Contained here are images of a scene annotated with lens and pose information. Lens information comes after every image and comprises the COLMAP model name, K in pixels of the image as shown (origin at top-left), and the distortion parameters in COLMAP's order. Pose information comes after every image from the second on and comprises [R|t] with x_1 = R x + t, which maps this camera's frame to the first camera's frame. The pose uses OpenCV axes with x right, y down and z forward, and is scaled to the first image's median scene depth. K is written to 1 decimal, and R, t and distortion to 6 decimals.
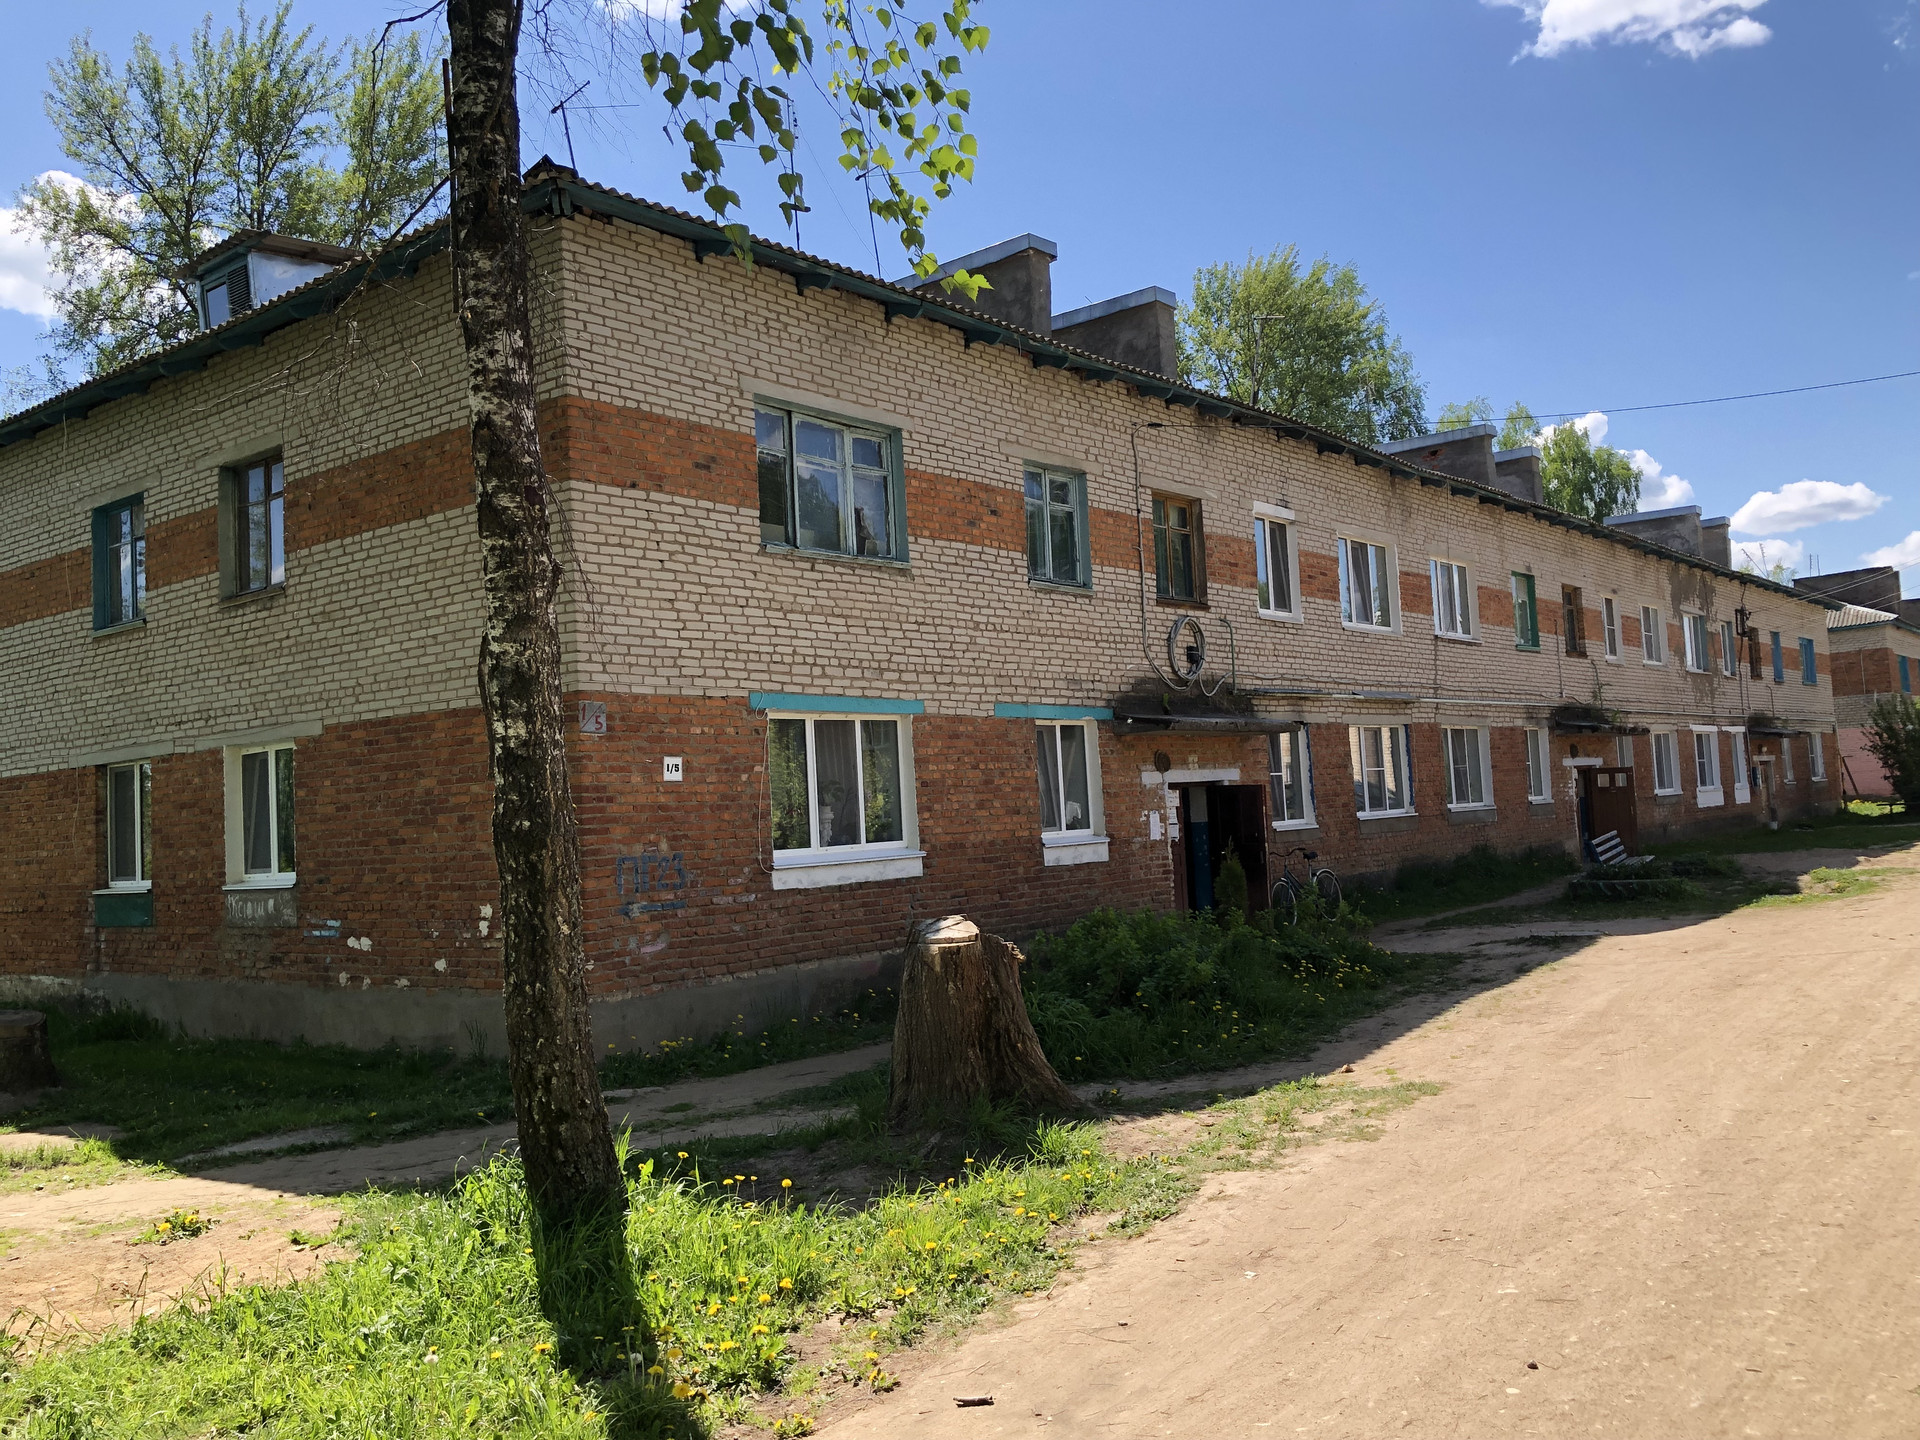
lens RADIAL K [[1574.3, 0, 952.5], [0, 1574.3, 708.3], [0, 0, 1]] dist [0.037636, -0.038363]
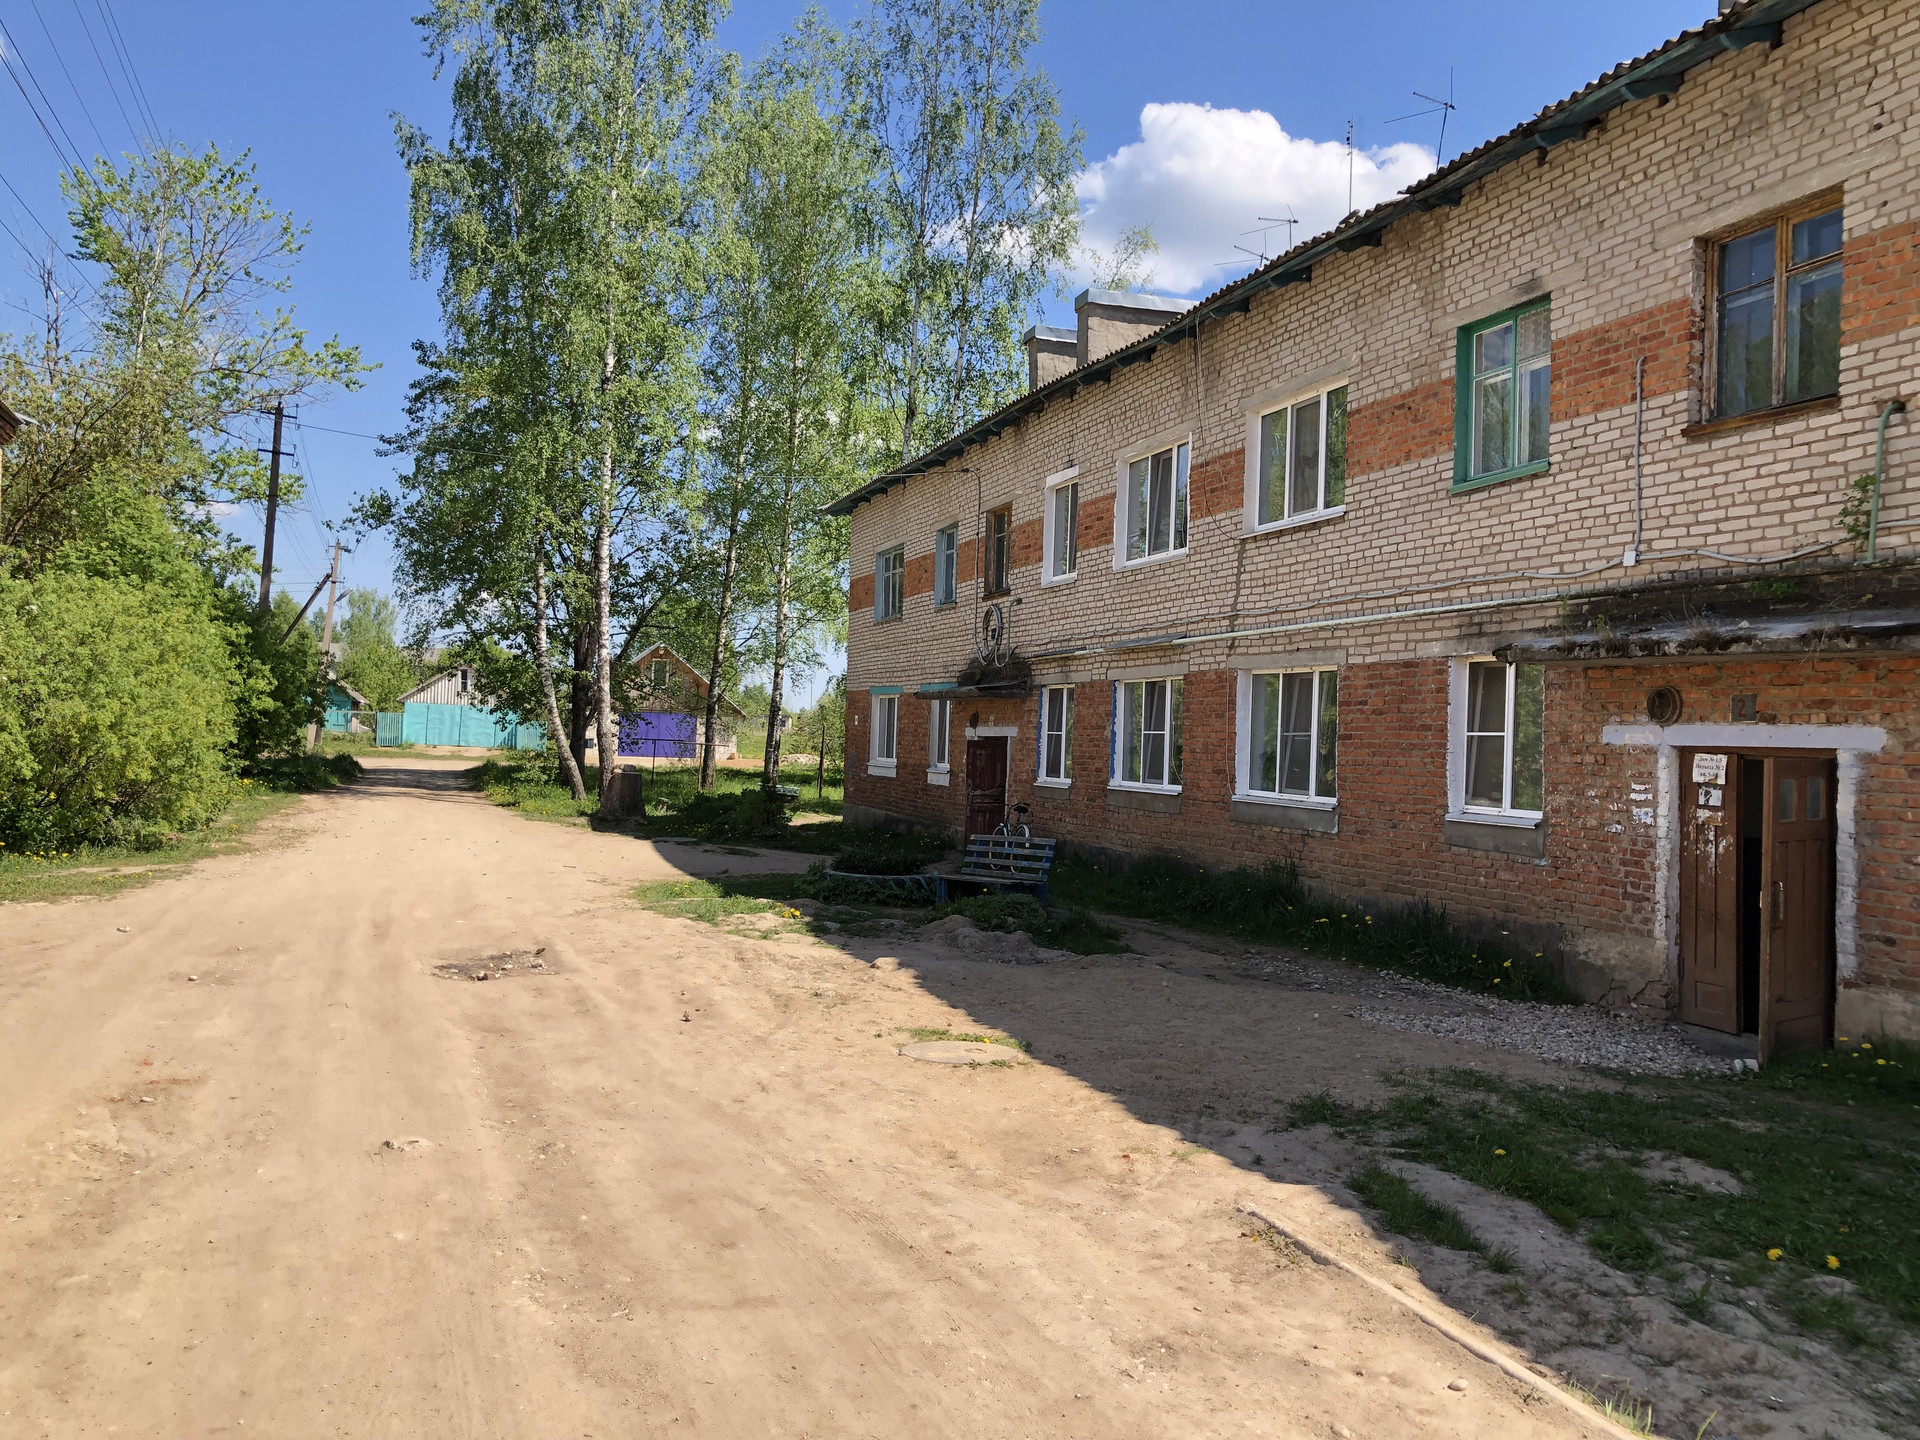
lens RADIAL K [[1574.3, 0, 960.1], [0, 1574.3, 719.1], [0, 0, 1]] dist [0.037636, -0.038363]
pose [[-0.524677, 0.034101, -0.850618, 0.096075], [0.064626, 0.997910, 0.000144, 0.002389], [0.848845, -0.054896, -0.525784, 0.127417]]
